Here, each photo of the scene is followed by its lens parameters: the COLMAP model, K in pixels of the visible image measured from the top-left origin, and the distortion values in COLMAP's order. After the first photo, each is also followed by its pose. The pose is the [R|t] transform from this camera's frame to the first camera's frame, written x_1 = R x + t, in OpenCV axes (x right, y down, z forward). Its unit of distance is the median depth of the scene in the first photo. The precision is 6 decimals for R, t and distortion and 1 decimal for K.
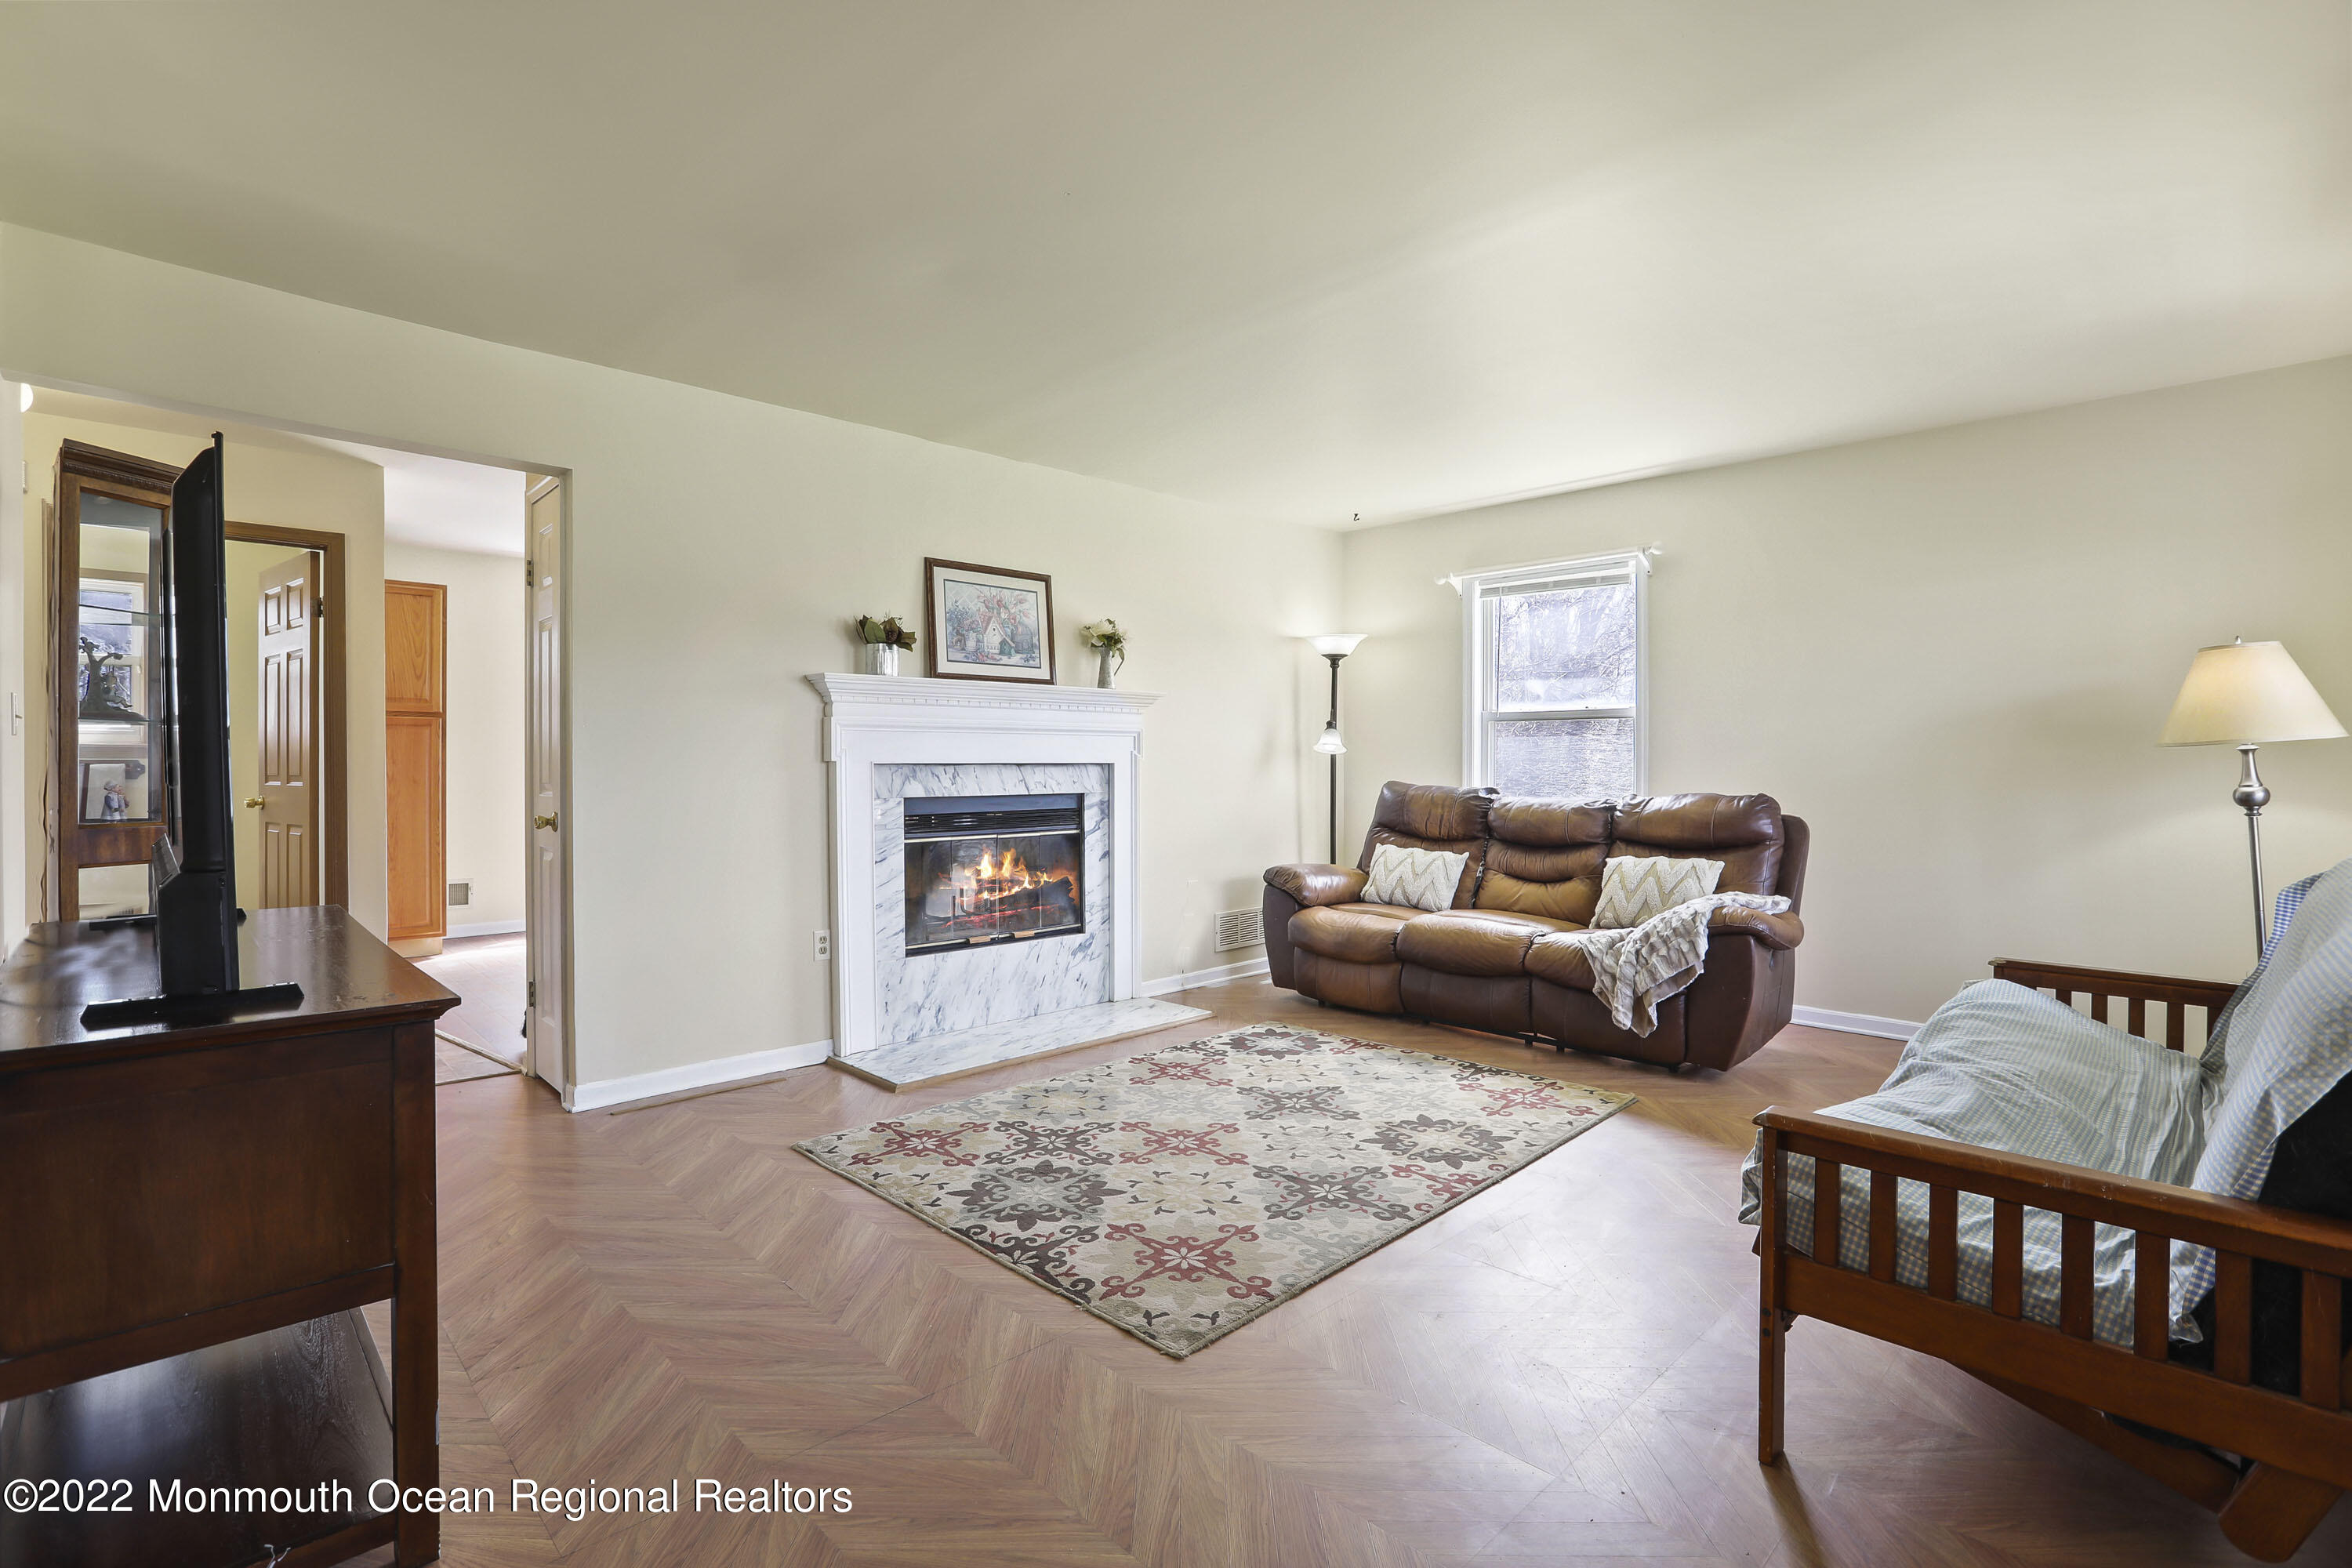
lens RADIAL K [[1081.9, 0, 1180.3], [0, 1081.9, 774.8], [0, 0, 1]] dist [-0.053228, 0.011418]
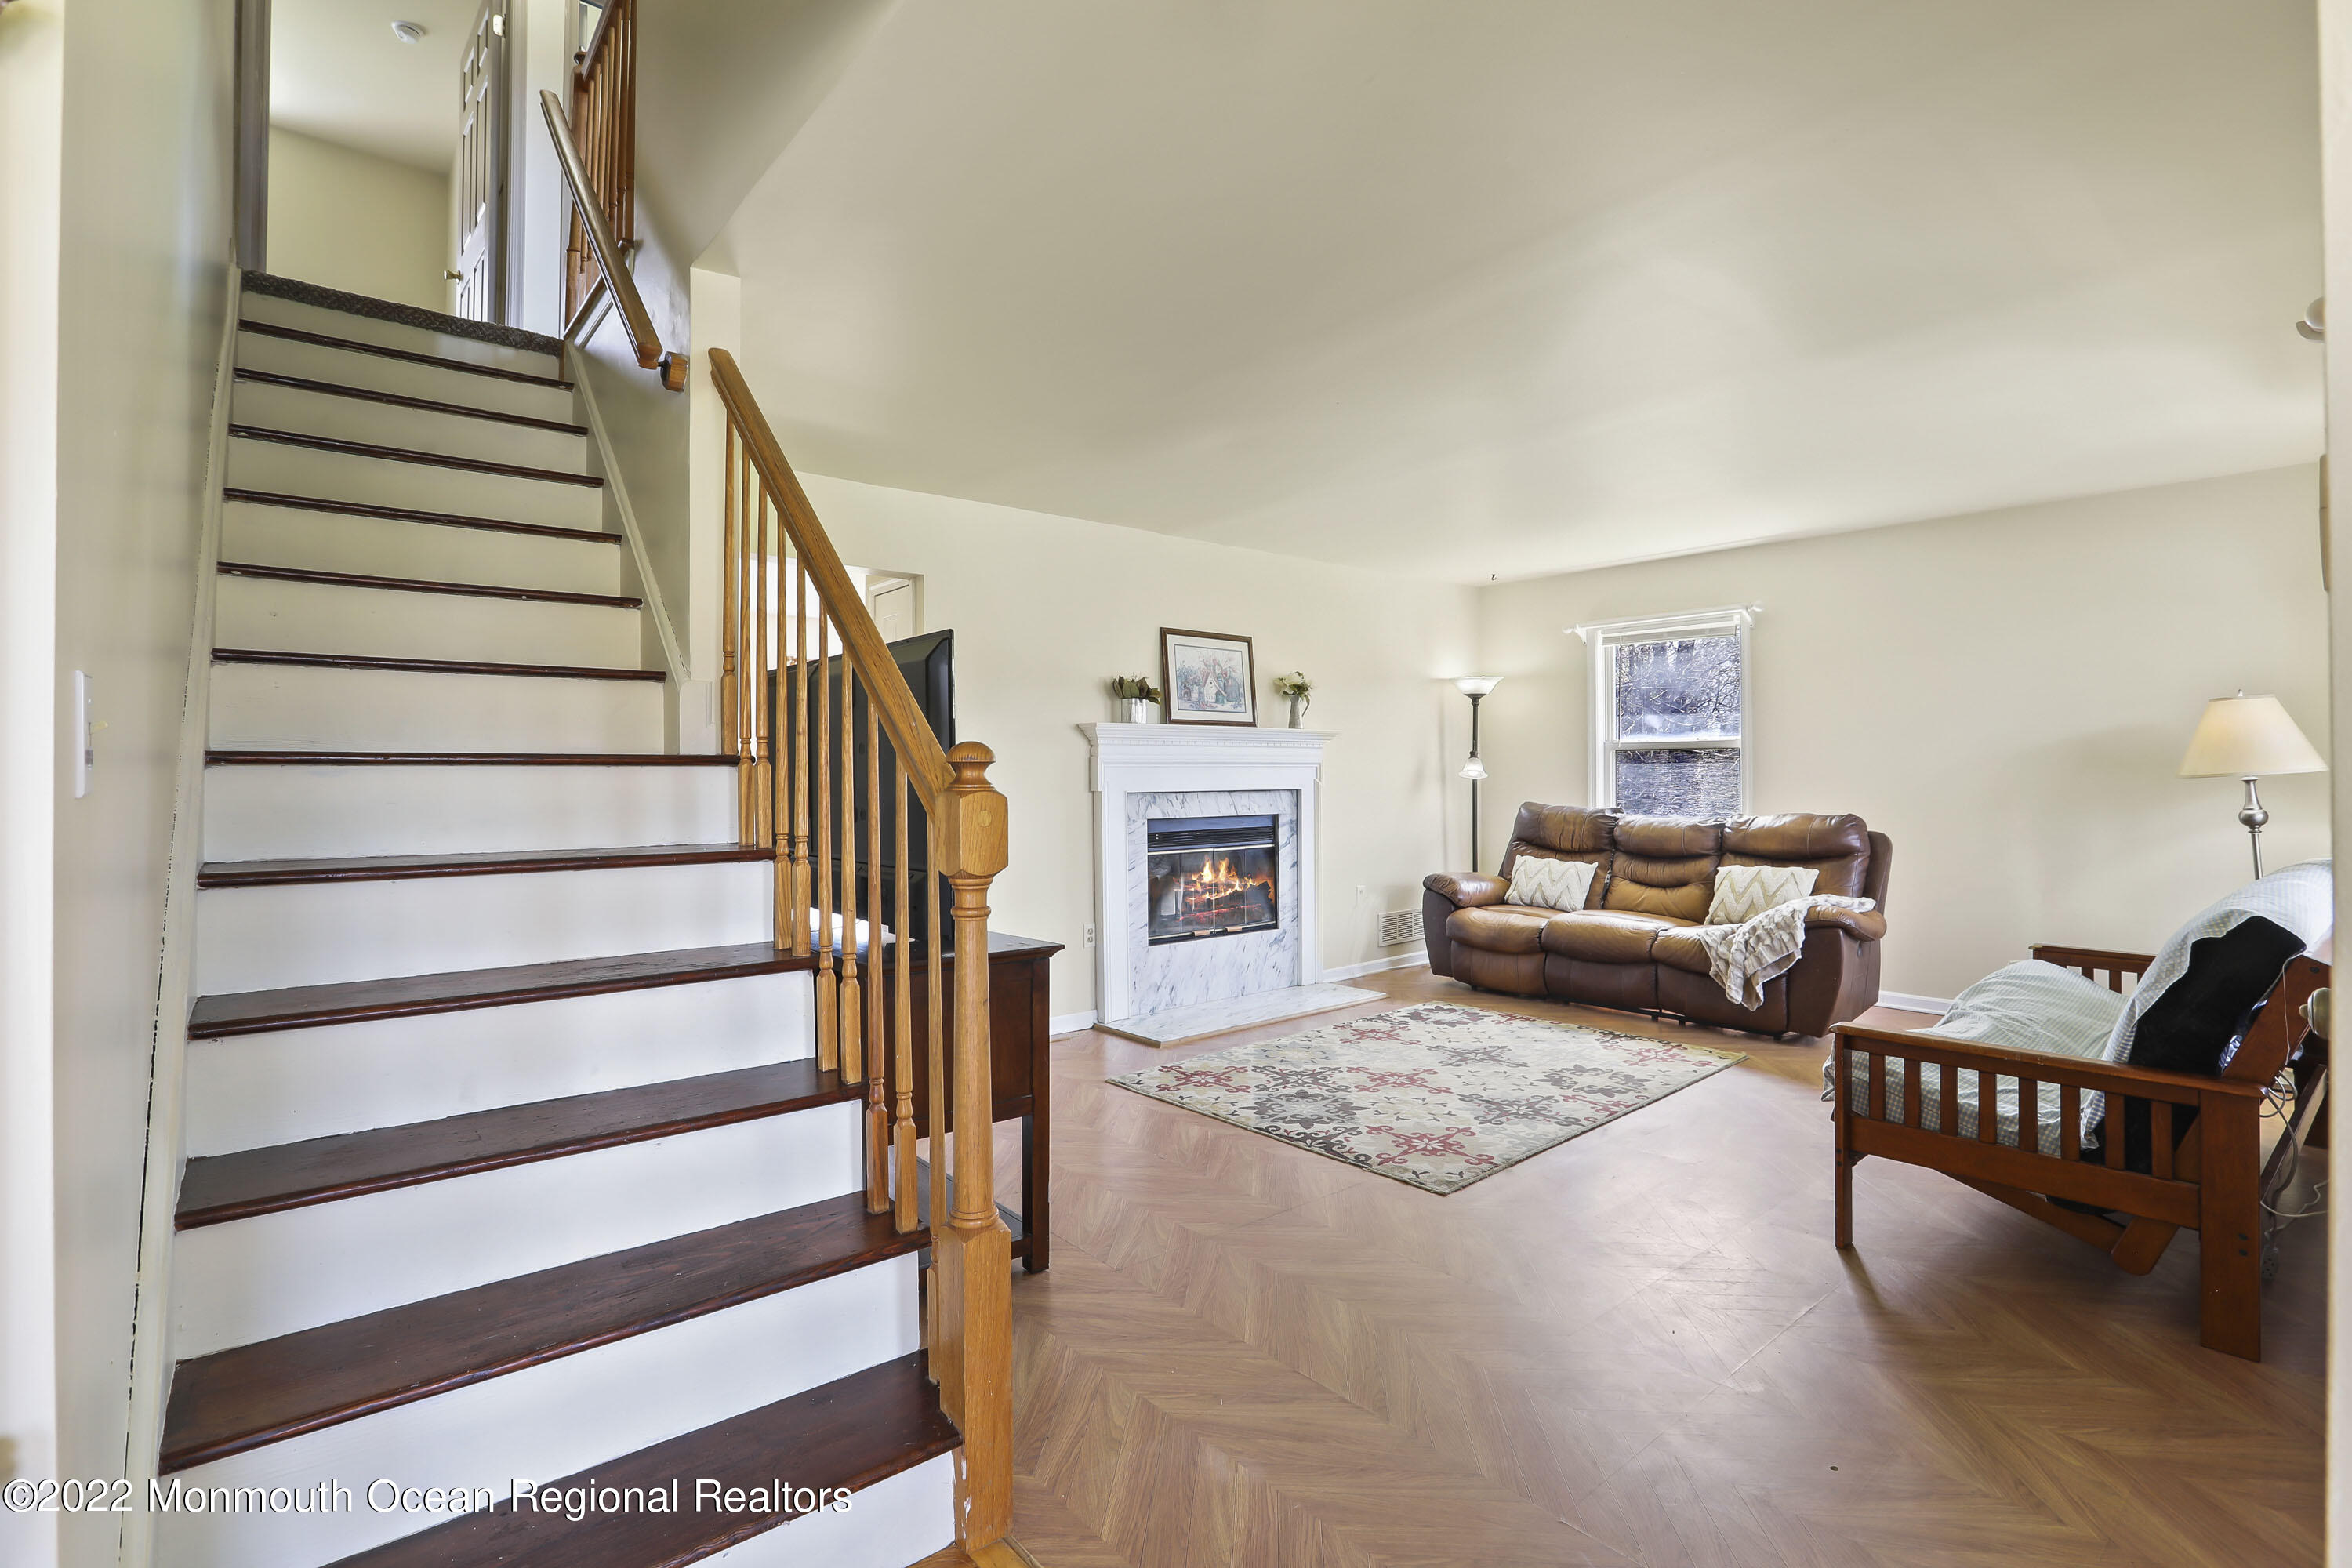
lens RADIAL K [[1081.9, 0, 1183.3], [0, 1081.9, 772.0], [0, 0, 1]] dist [-0.053228, 0.011418]
pose [[0.997160, -0.005113, -0.075142, -0.135953], [0.004108, 0.999900, -0.013514, -0.018855], [0.075204, 0.013167, 0.997081, -0.297059]]
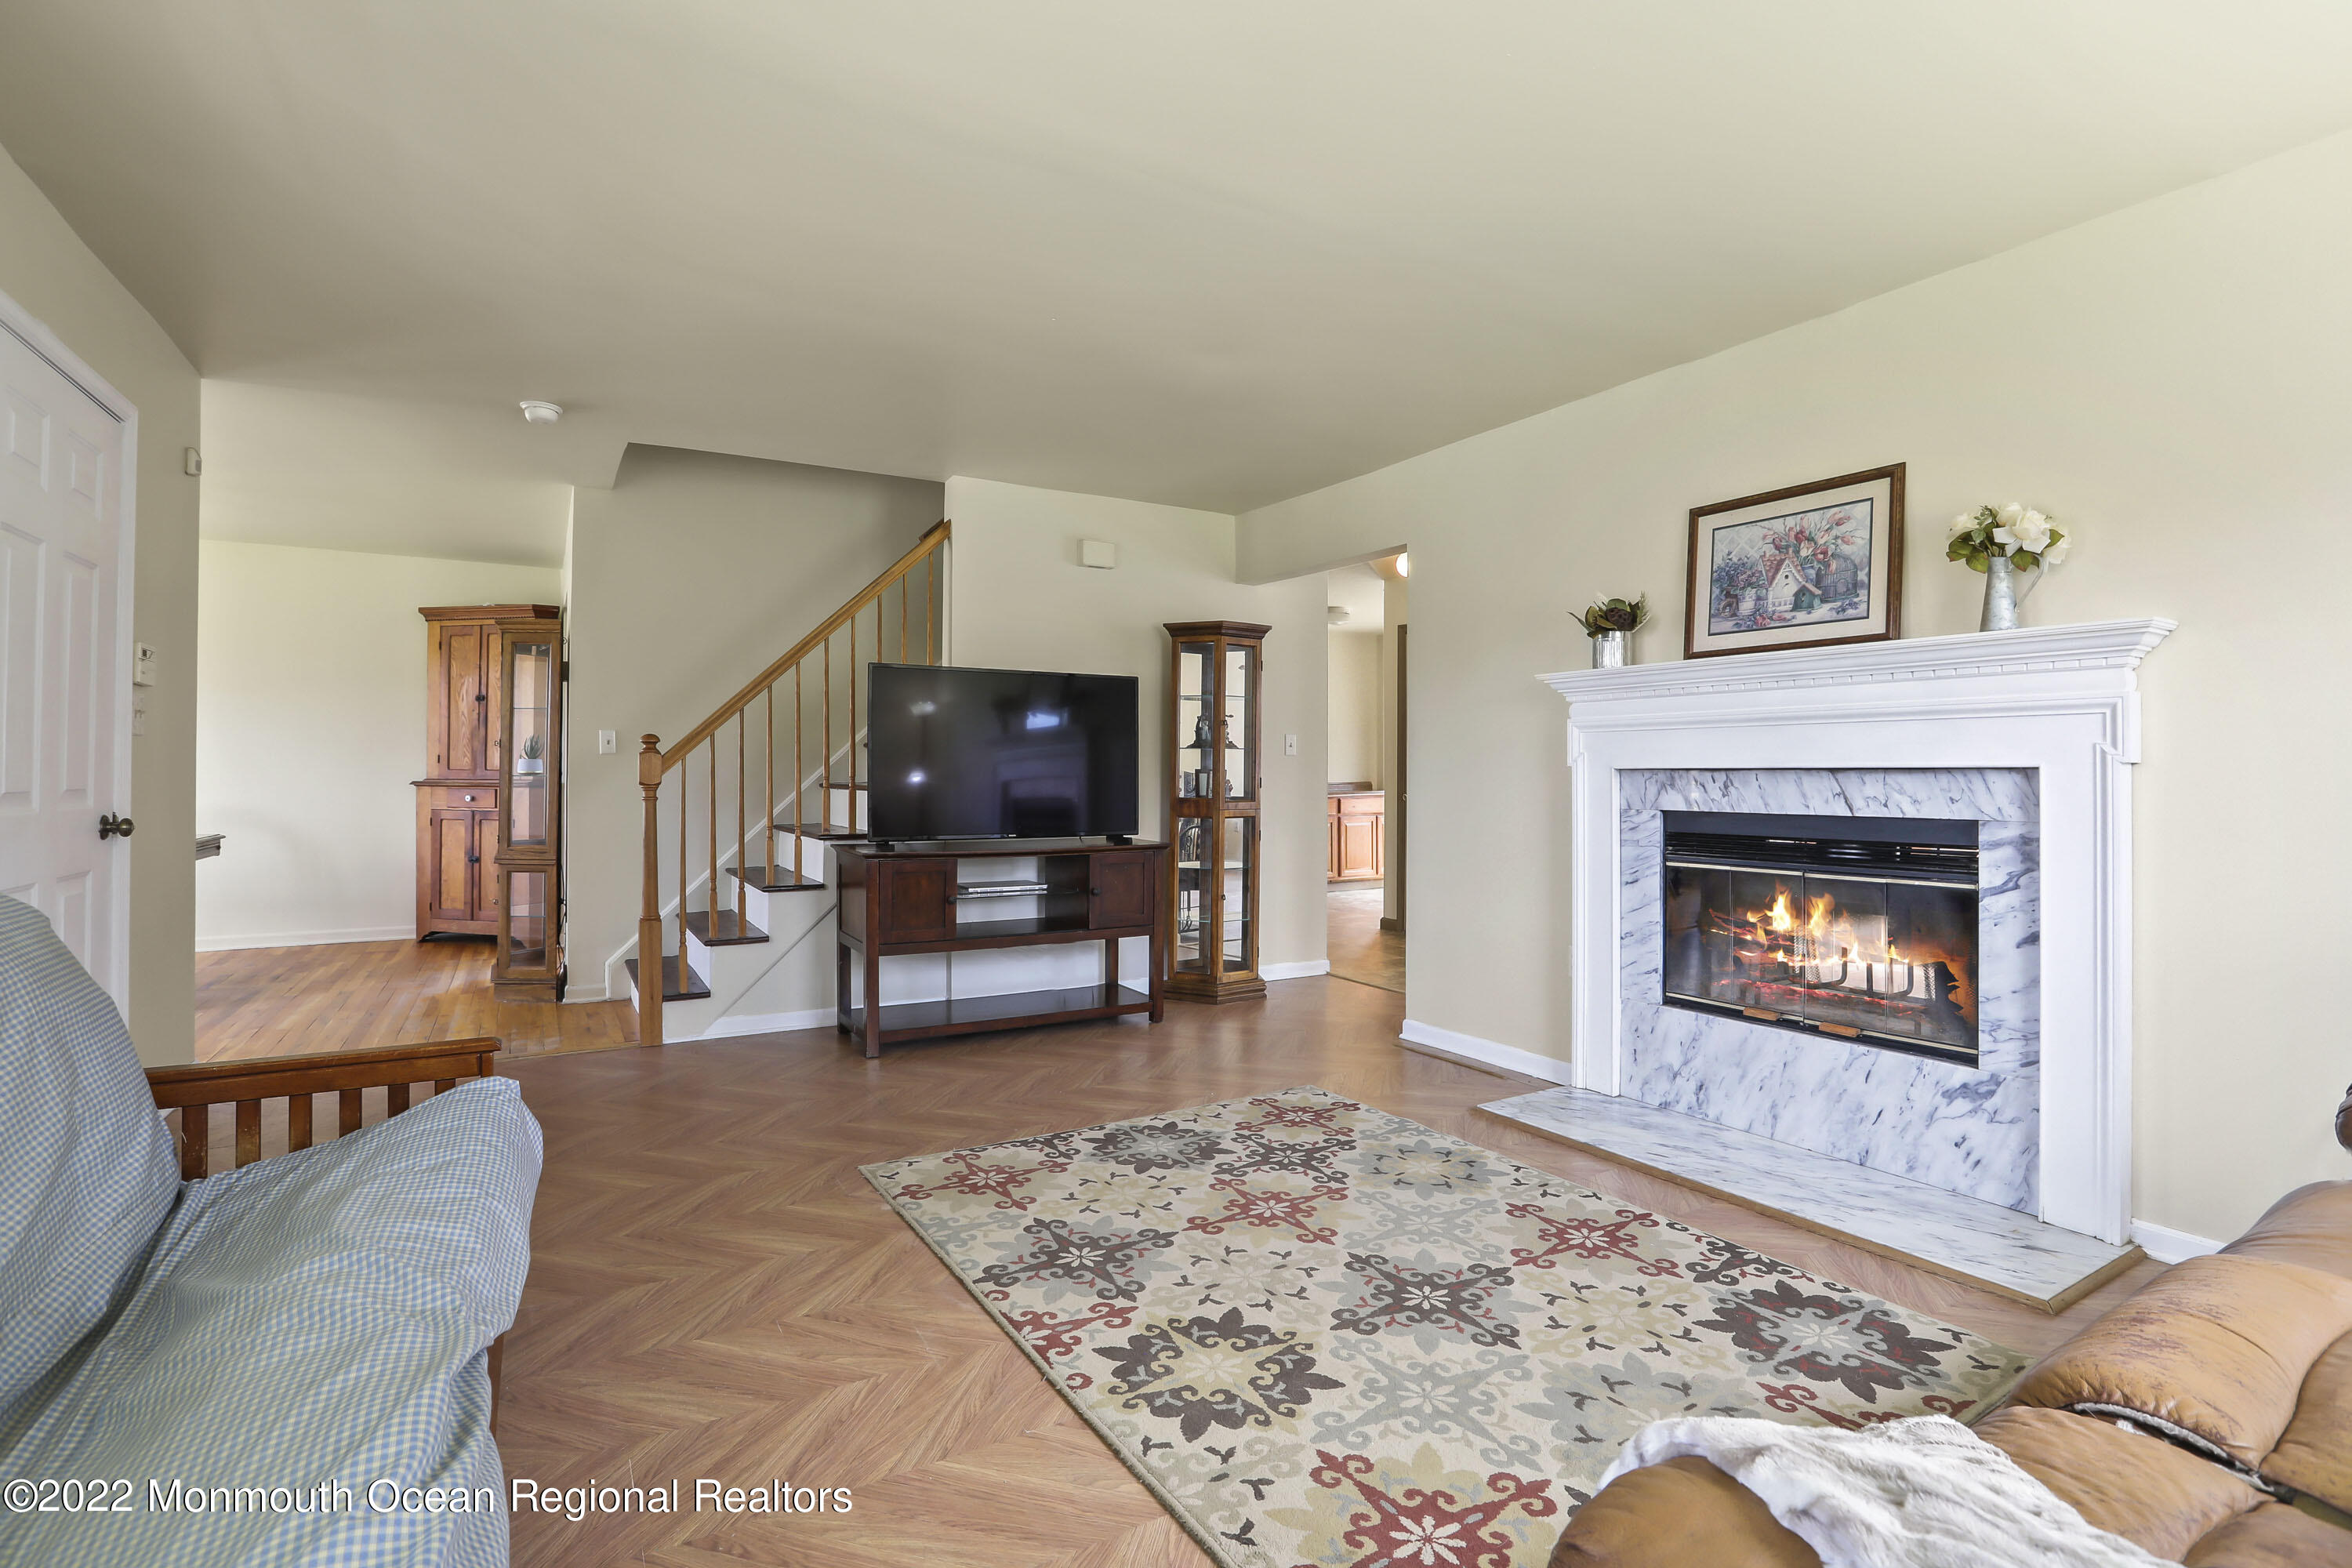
lens RADIAL K [[1081.9, 0, 1156.0], [0, 1081.9, 760.5], [0, 0, 1]] dist [-0.053228, 0.011418]
pose [[-0.243426, -0.010907, -0.969858, 0.722152], [-0.011492, 0.999899, -0.008361, -0.006364], [0.969851, 0.009110, -0.243527, 0.942655]]
